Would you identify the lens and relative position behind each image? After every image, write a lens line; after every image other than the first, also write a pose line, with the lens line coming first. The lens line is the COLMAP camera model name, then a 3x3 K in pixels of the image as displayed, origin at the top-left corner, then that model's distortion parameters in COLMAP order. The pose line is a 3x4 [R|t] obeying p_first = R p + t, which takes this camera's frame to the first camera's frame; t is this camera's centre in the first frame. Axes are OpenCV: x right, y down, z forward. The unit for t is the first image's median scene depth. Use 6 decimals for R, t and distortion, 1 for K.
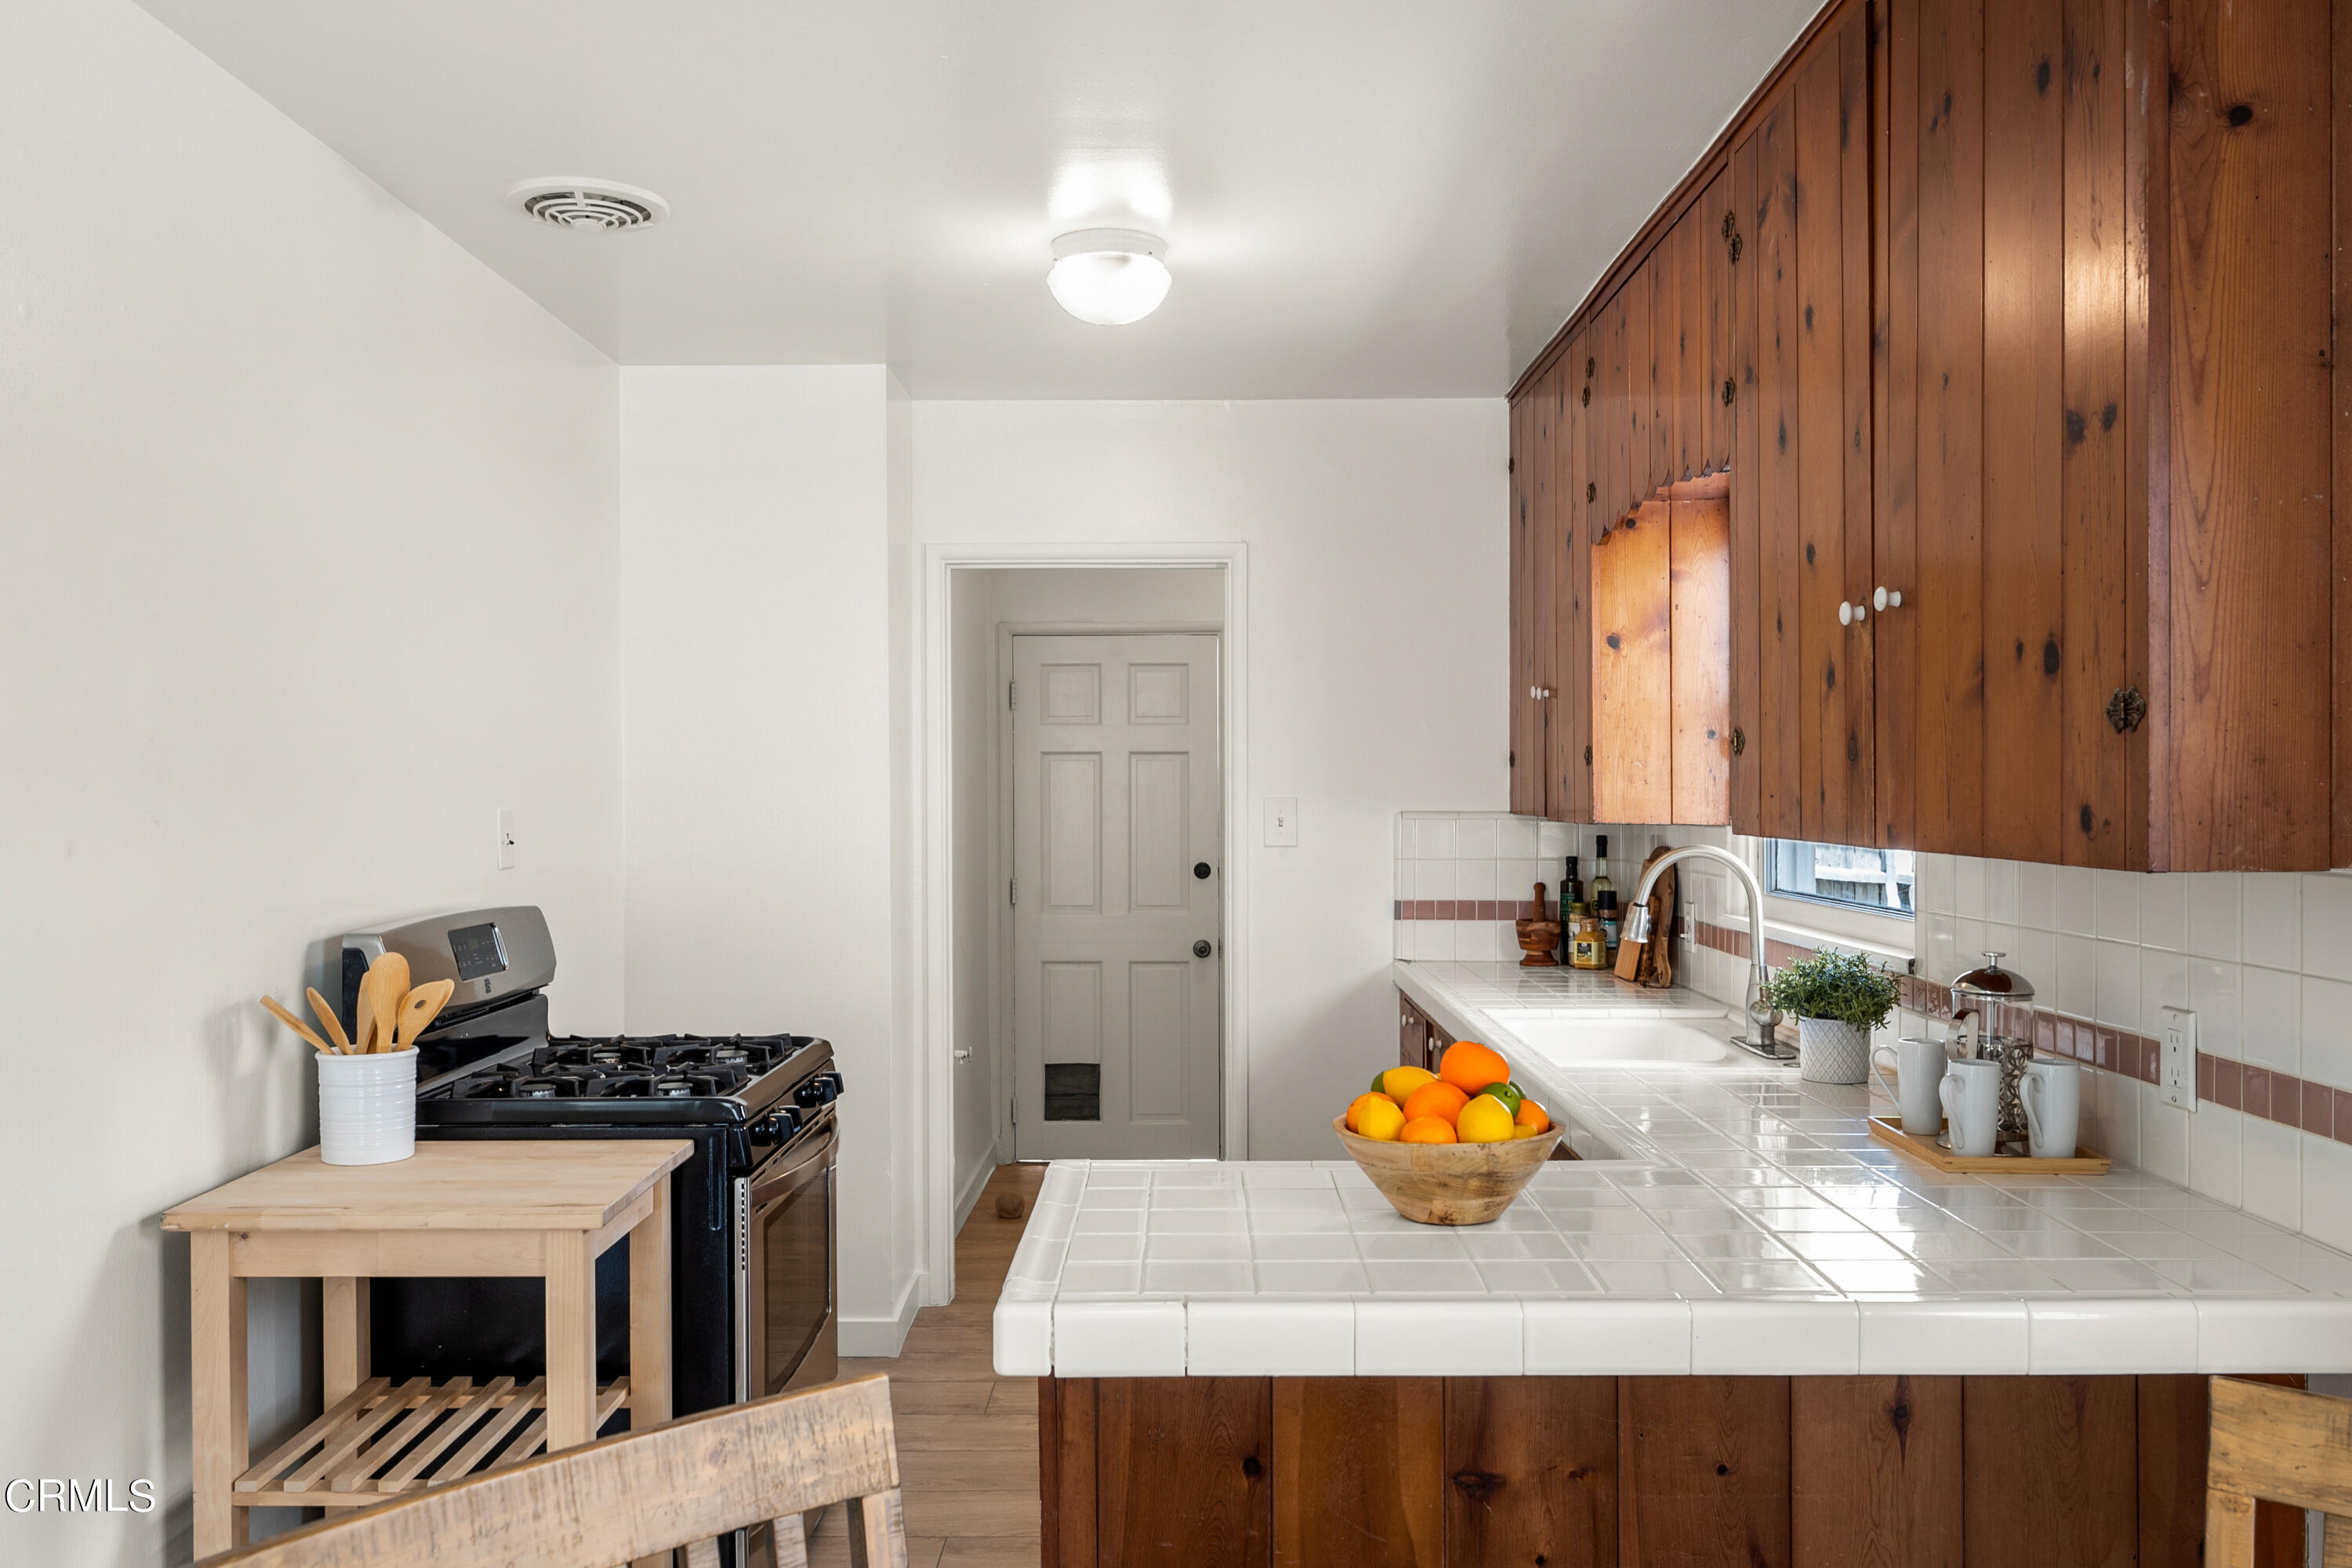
lens RADIAL K [[1876.1, 0, 1175.7], [0, 1876.1, 800.9], [0, 0, 1]] dist [0.000215, 0.002014]
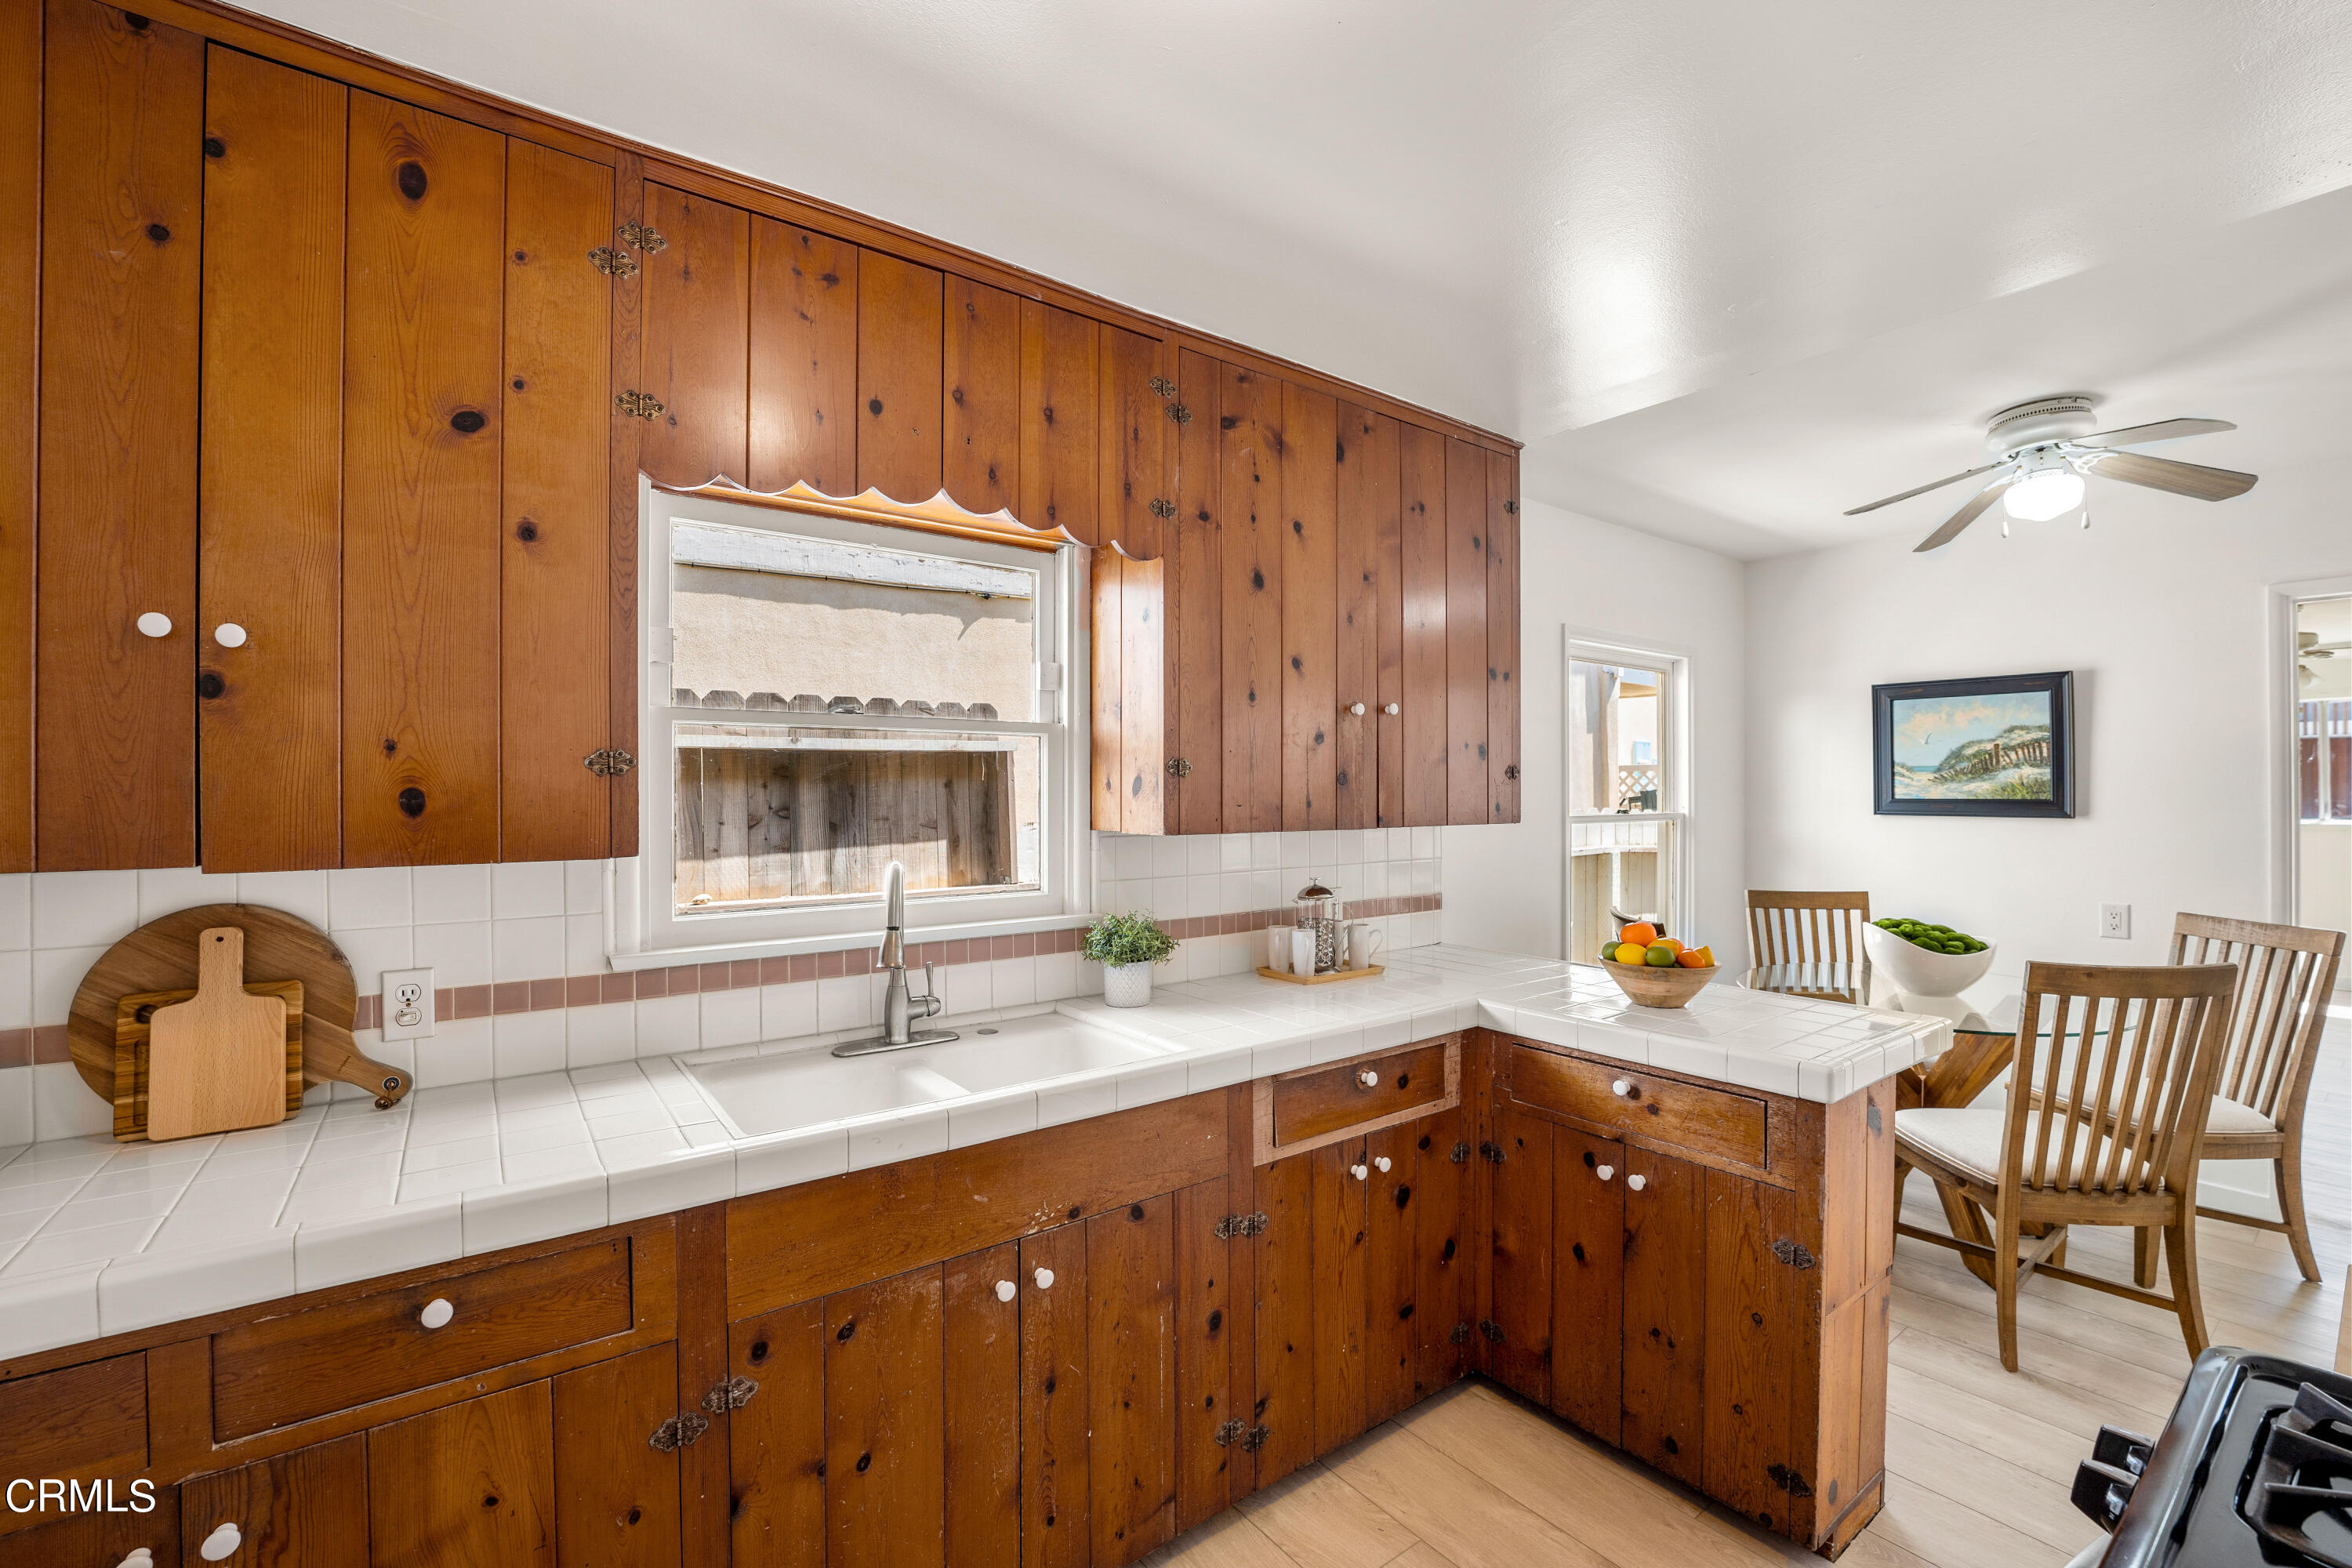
lens RADIAL K [[974.3, 0, 1173.2], [0, 974.3, 787.2], [0, 0, 1]] dist [-0.026996, 0.003054]
pose [[-0.590444, 0.012161, 0.806987, -0.176836], [0.013746, 0.999893, -0.005010, -0.008556], [-0.806962, 0.008135, -0.590548, 0.908911]]
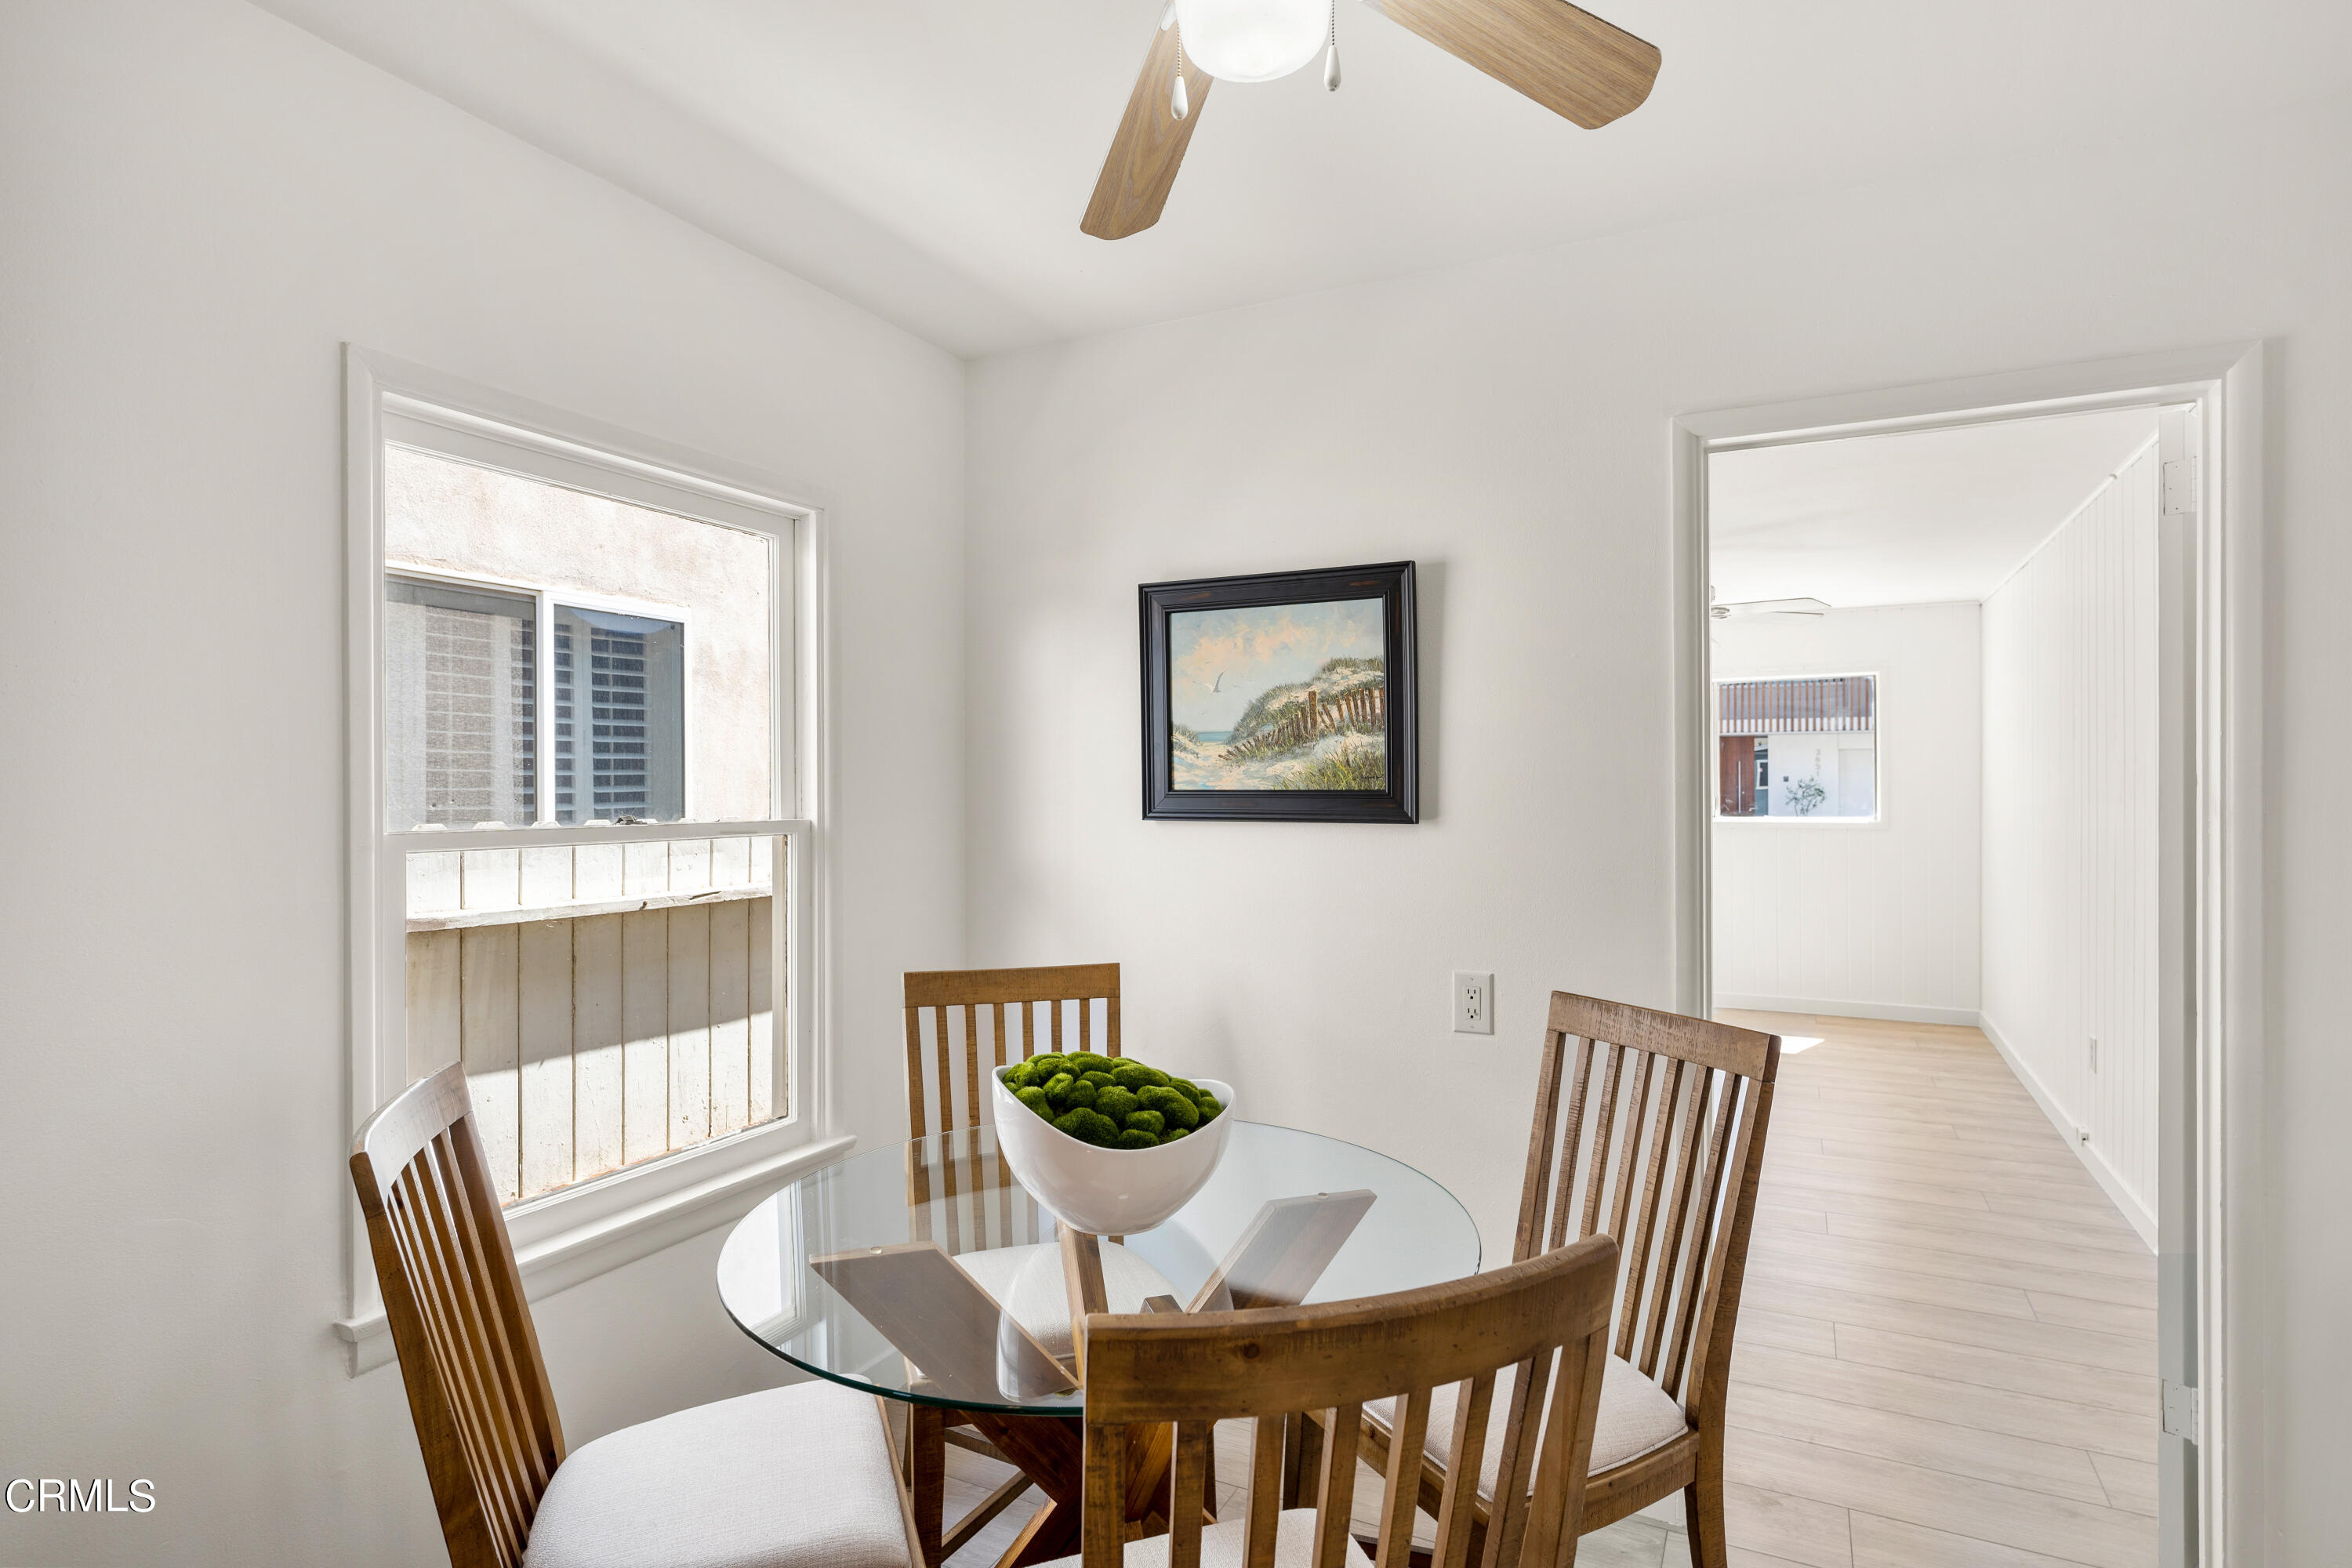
lens RADIAL K [[1241.6, 0, 1160.6], [0, 1241.6, 777.4], [0, 0, 1]] dist [-0.007351, -0.000800]
pose [[-0.893173, 0.013202, 0.449520, -0.136607], [0.012739, 0.999911, -0.004054, 0.002232], [-0.449533, 0.002106, -0.893261, 0.439328]]
